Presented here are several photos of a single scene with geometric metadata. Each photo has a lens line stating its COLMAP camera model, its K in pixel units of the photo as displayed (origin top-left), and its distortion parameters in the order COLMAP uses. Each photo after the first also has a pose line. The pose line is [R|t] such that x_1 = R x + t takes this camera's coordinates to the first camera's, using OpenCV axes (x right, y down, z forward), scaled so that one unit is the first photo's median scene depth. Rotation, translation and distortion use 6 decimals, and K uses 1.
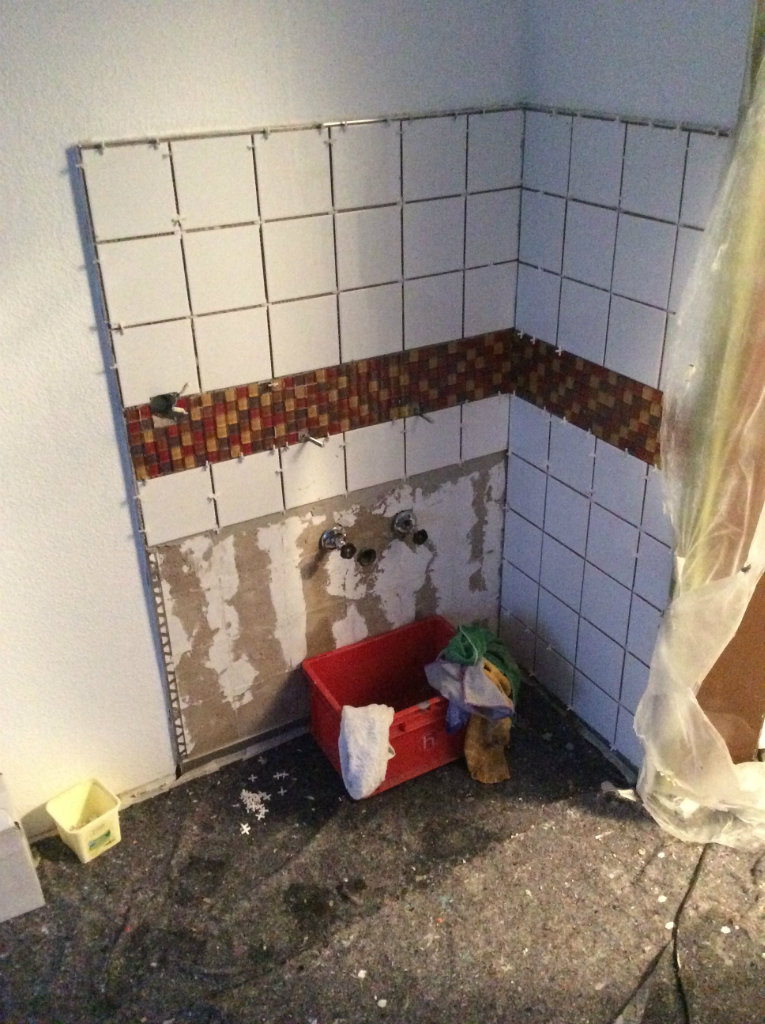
lens RADIAL K [[953.6, 0, 385.5], [0, 953.6, 510.0], [0, 0, 1]] dist [0.012595, 0.000000]
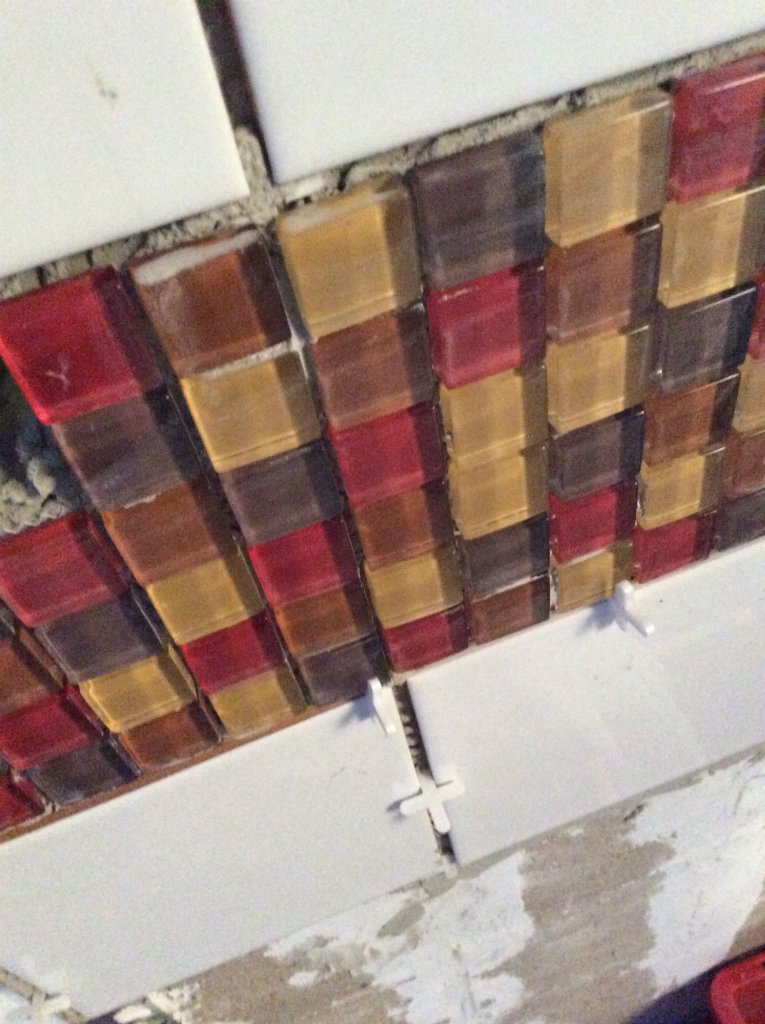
lens RADIAL K [[953.6, 0, 380.1], [0, 953.6, 512.3], [0, 0, 1]] dist [0.012595, 0.000000]
pose [[0.983089, 0.022439, -0.181746, -0.144119], [0.048643, 0.924815, 0.377296, -0.109583], [0.176548, -0.379756, 0.908084, 0.785680]]
